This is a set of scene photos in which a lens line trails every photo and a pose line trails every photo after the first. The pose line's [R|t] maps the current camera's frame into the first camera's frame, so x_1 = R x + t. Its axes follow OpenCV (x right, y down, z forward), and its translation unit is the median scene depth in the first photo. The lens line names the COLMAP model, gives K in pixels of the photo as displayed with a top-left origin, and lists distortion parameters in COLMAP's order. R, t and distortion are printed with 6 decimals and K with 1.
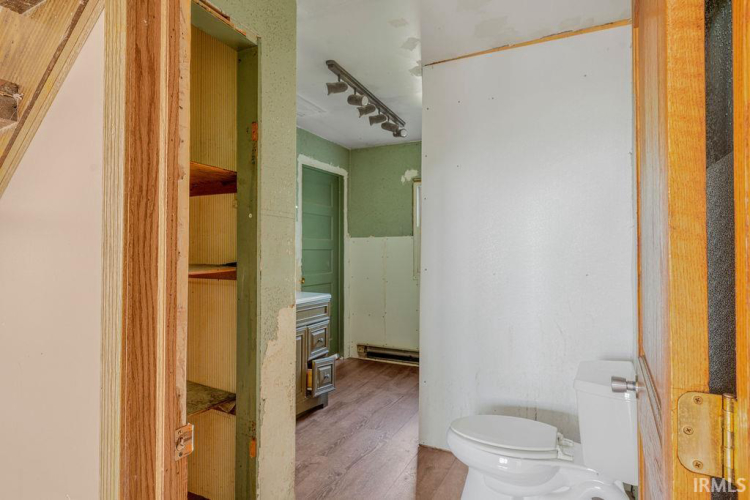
lens RADIAL K [[404.7, 0, 375.1], [0, 404.7, 250.3], [0, 0, 1]] dist [-0.006773, 0.003781]
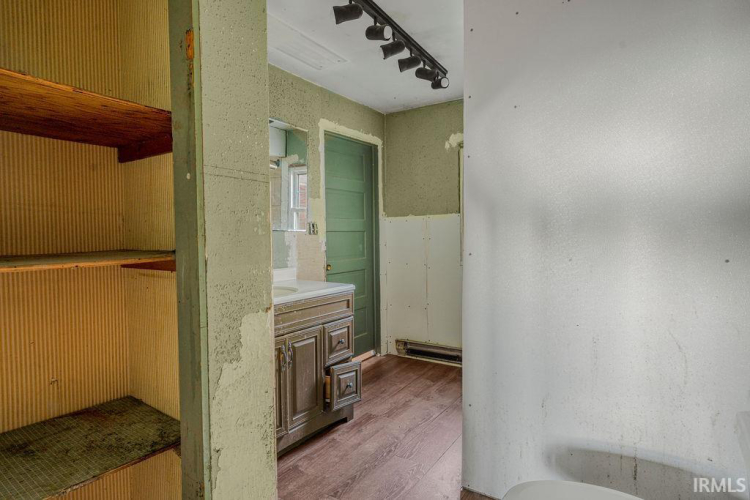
lens RADIAL K [[404.7, 0, 373.7], [0, 404.7, 249.4], [0, 0, 1]] dist [-0.006773, 0.003781]
pose [[0.990853, -0.010096, -0.134570, 0.040219], [0.015230, 0.999193, 0.037173, 0.007125], [0.134086, -0.038883, 0.990207, 0.200996]]
